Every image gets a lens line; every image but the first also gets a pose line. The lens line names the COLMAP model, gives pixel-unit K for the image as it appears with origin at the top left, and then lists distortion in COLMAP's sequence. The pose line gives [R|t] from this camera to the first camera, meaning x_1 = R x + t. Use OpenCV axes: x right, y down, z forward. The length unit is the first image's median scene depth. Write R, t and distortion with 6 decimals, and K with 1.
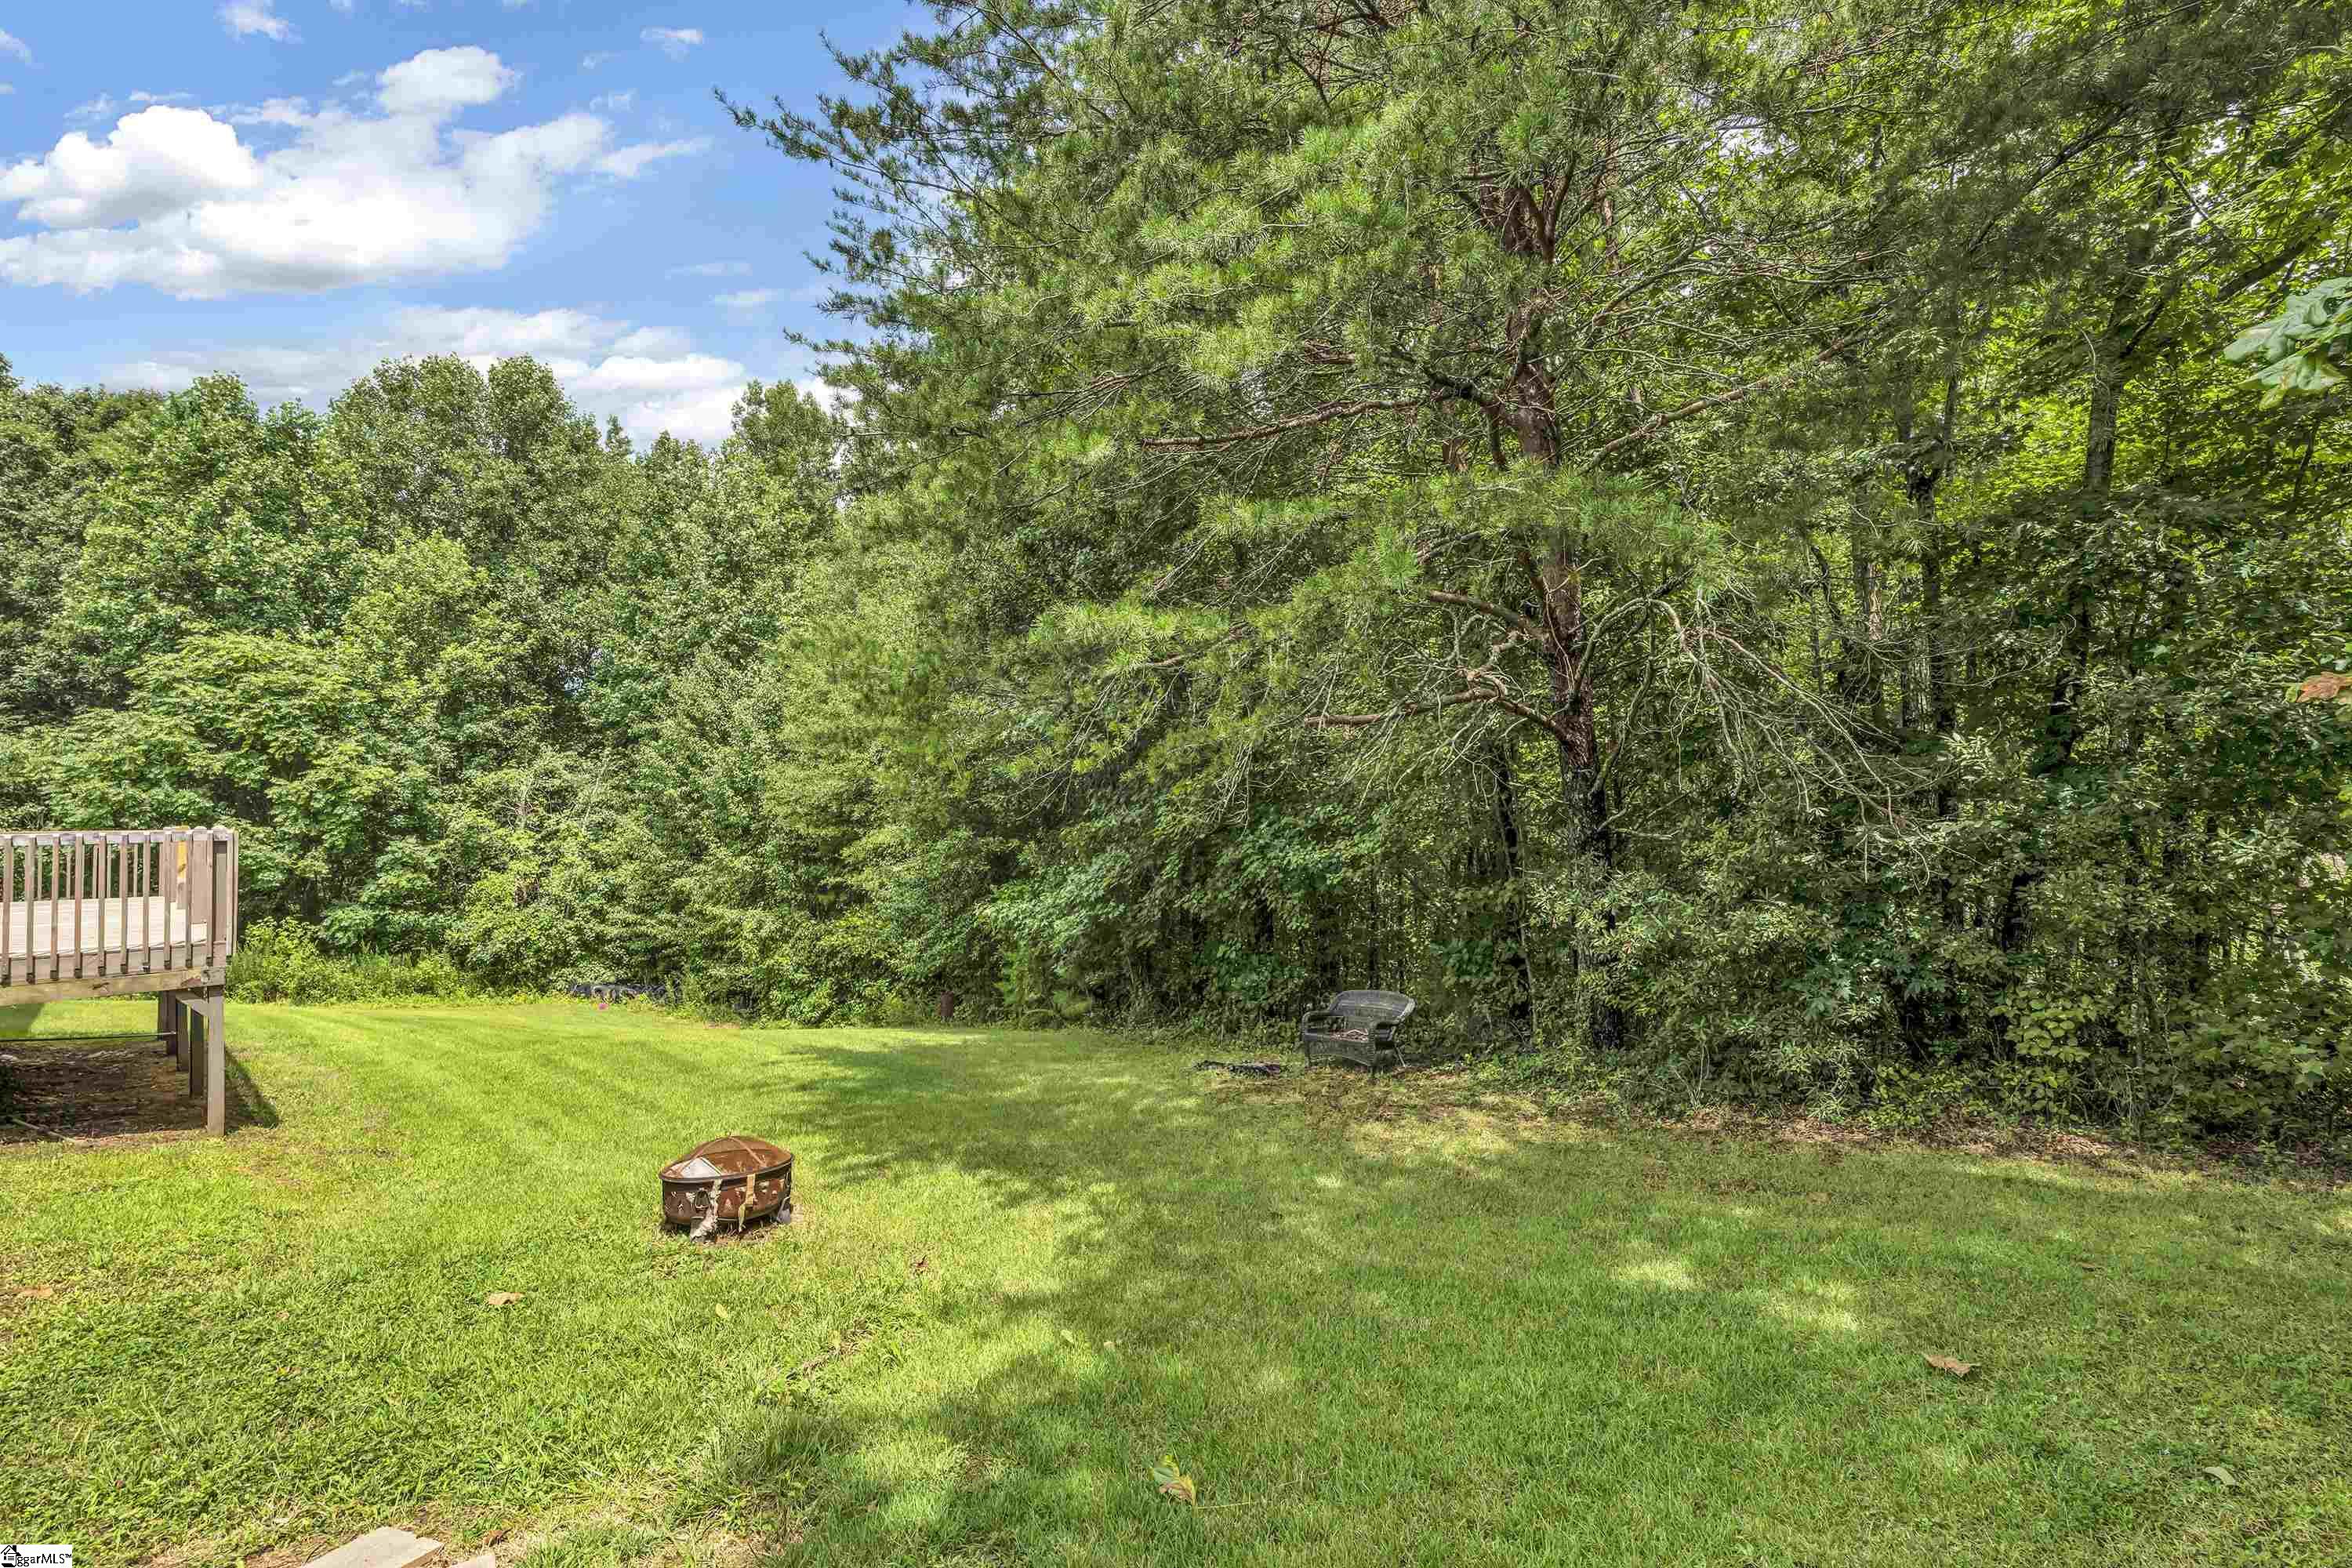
lens RADIAL K [[1023.3, 0, 1173.2], [0, 1023.3, 789.1], [0, 0, 1]] dist [-0.007088, 0.000395]
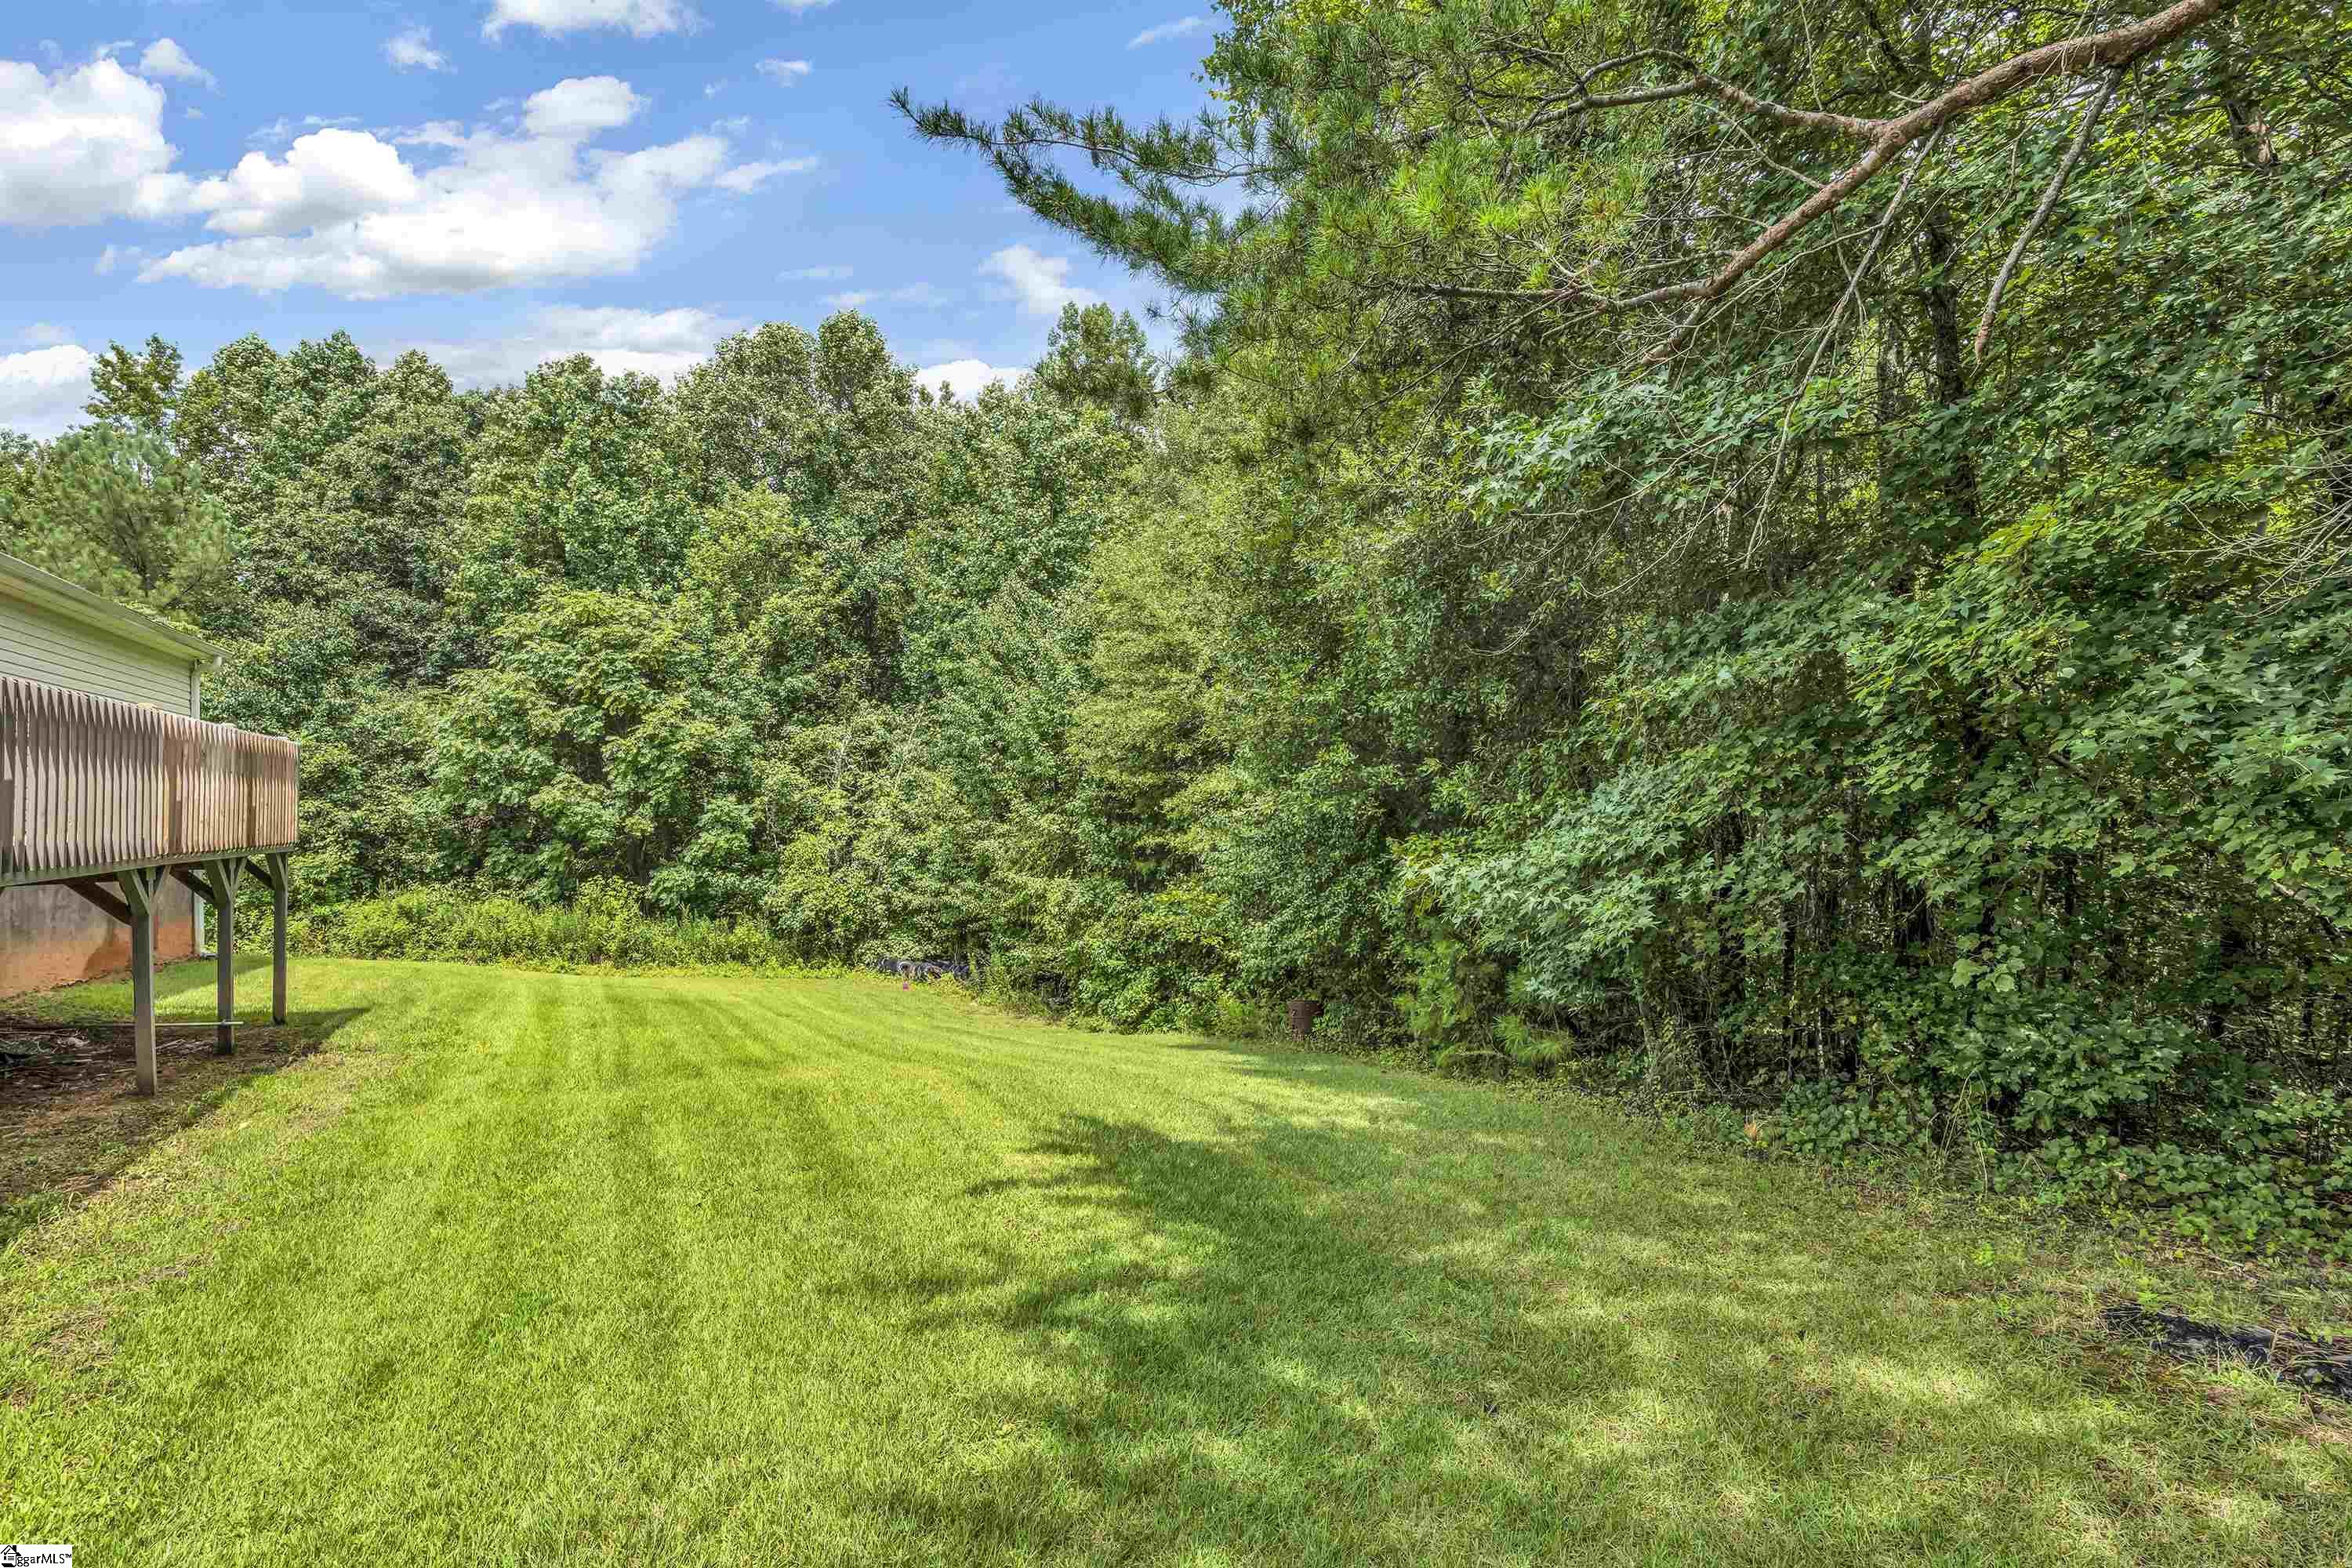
lens RADIAL K [[1025.5, 0, 1172.0], [0, 1025.5, 758.4], [0, 0, 1]] dist [-0.002601, 0.000309]
pose [[0.952627, -0.013118, -0.303859, -0.069022], [0.008697, 0.999836, -0.015897, 0.032659], [0.304017, 0.012501, 0.952584, 0.223086]]
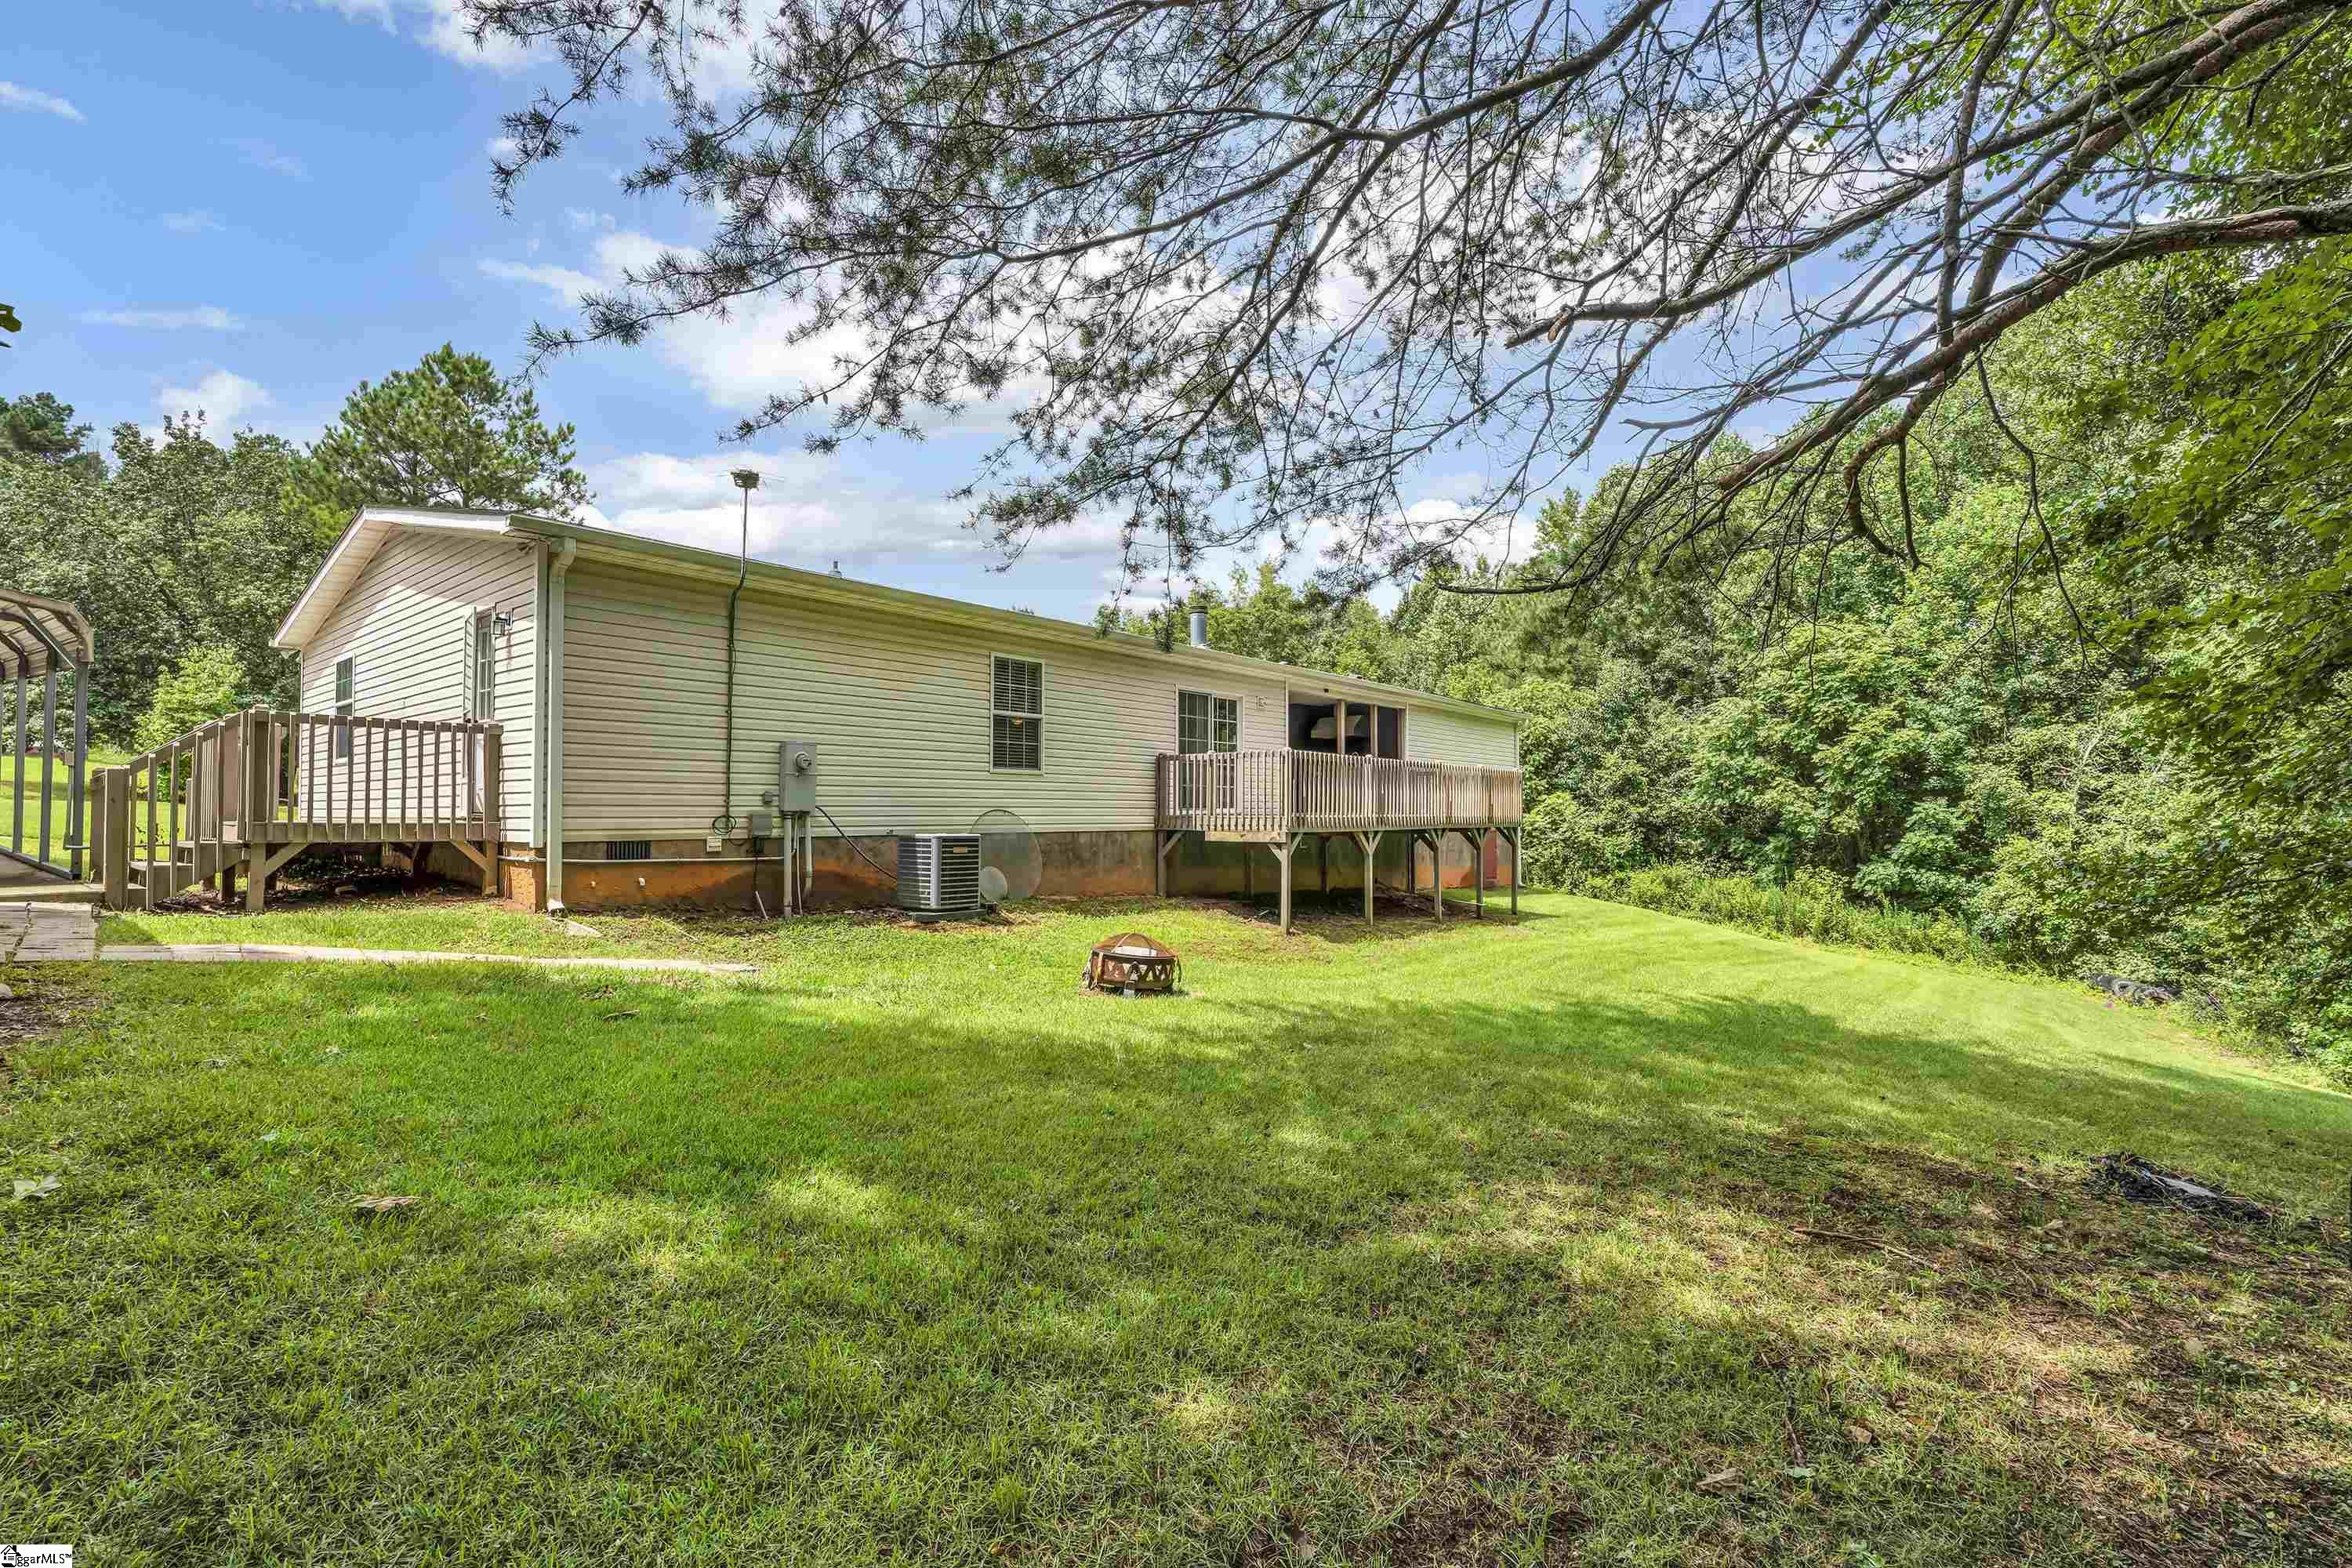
lens RADIAL K [[1023.3, 0, 1173.2], [0, 1023.3, 789.1], [0, 0, 1]] dist [-0.007088, 0.000395]
pose [[0.056994, -0.006930, -0.998350, 0.207796], [0.015160, 0.999867, -0.006075, 0.034107], [0.998259, -0.014789, 0.057092, 0.206310]]
